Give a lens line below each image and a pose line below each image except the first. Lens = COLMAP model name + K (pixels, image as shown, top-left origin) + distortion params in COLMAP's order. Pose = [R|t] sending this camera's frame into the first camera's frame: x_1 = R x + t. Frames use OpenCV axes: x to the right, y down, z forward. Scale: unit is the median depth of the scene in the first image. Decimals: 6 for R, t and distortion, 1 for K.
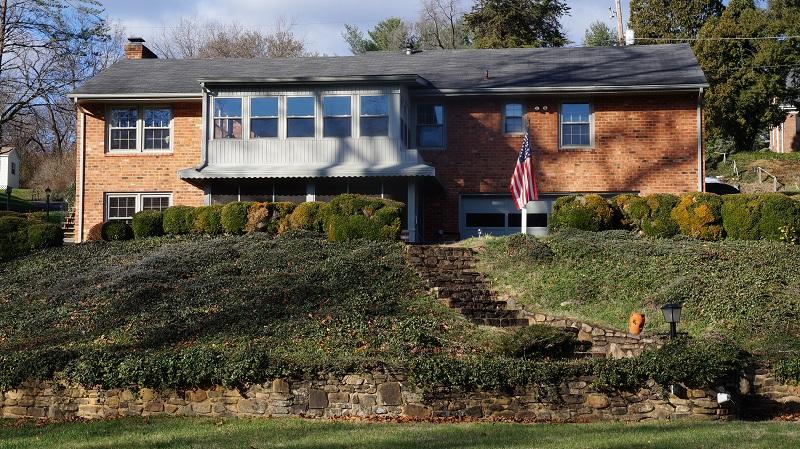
lens RADIAL K [[1461.5, 0, 400.6], [0, 1461.5, 225.4], [0, 0, 1]] dist [0.299489, 0.000000]
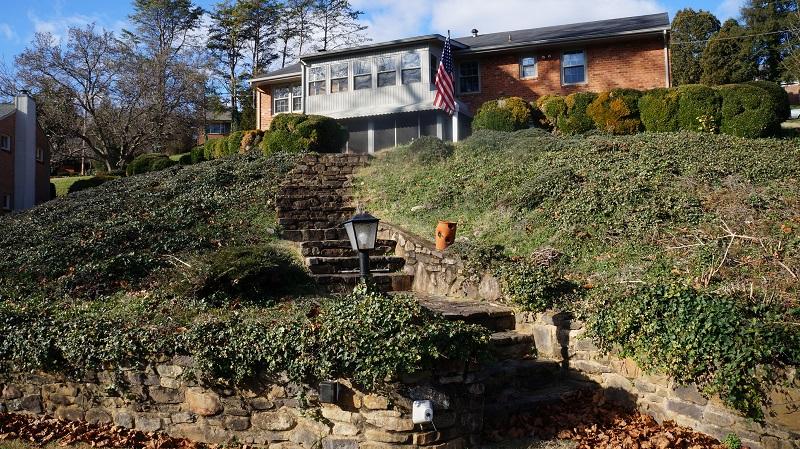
lens RADIAL K [[630.1, 0, 396.5], [0, 630.1, 220.8], [0, 0, 1]] dist [-0.115413, 0.022546]
pose [[0.953129, -0.023736, -0.301632, 0.140604], [0.049076, 0.995845, 0.076710, 0.020907], [0.298558, -0.087917, 0.950333, 0.425695]]
